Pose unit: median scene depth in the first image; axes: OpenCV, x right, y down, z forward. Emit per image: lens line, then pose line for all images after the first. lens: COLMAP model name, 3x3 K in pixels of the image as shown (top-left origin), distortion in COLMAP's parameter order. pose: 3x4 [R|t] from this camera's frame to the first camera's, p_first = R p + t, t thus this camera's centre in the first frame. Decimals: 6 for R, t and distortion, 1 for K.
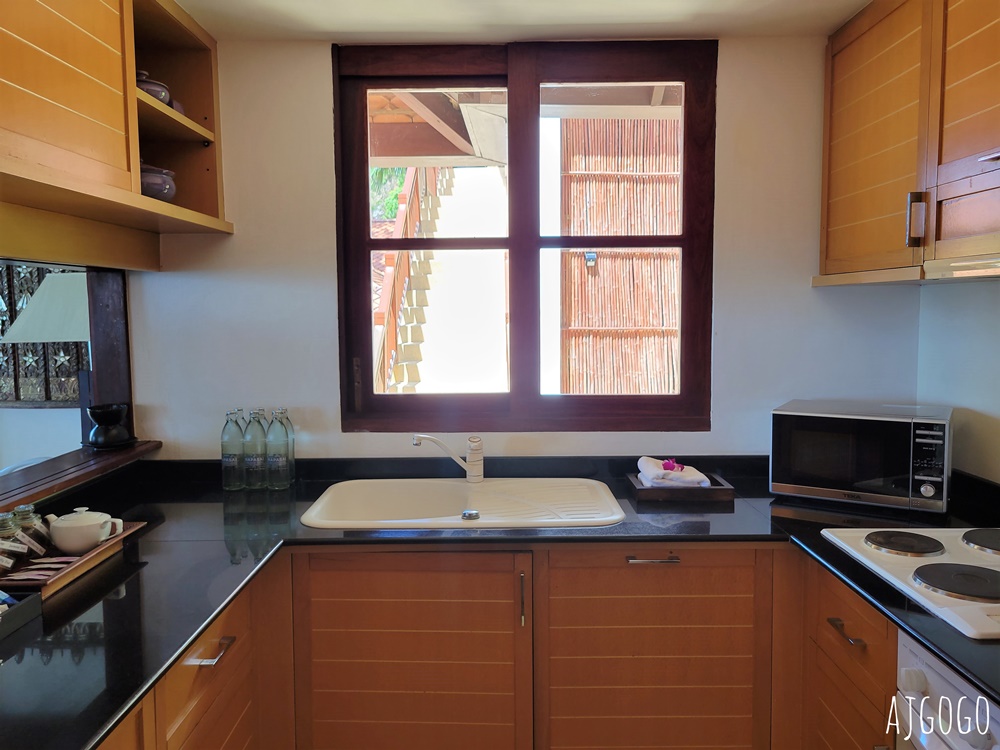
lens RADIAL K [[743.1, 0, 500.2], [0, 743.1, 371.9], [0, 0, 1]] dist [0.043974, -0.039136]
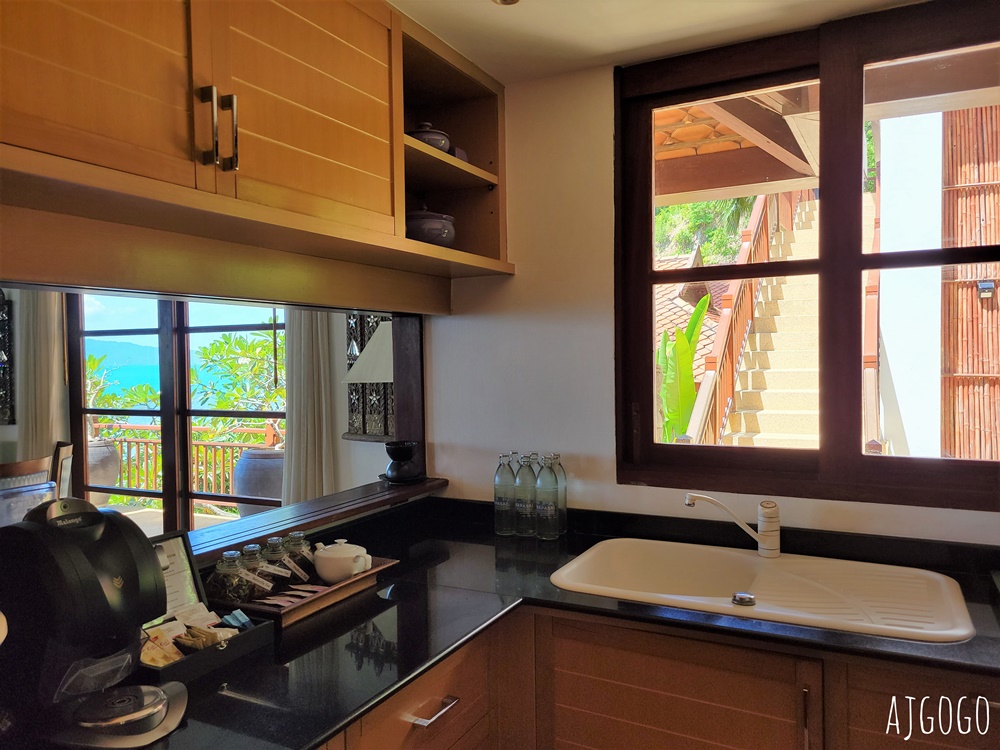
lens RADIAL K [[745.0, 0, 499.5], [0, 745.0, 379.8], [0, 0, 1]] dist [0.062478, -0.046404]
pose [[0.891721, 0.008295, -0.452509, 0.074982], [-0.032013, 0.998484, -0.044783, -0.000324], [0.451452, 0.054420, 0.890635, 0.116012]]
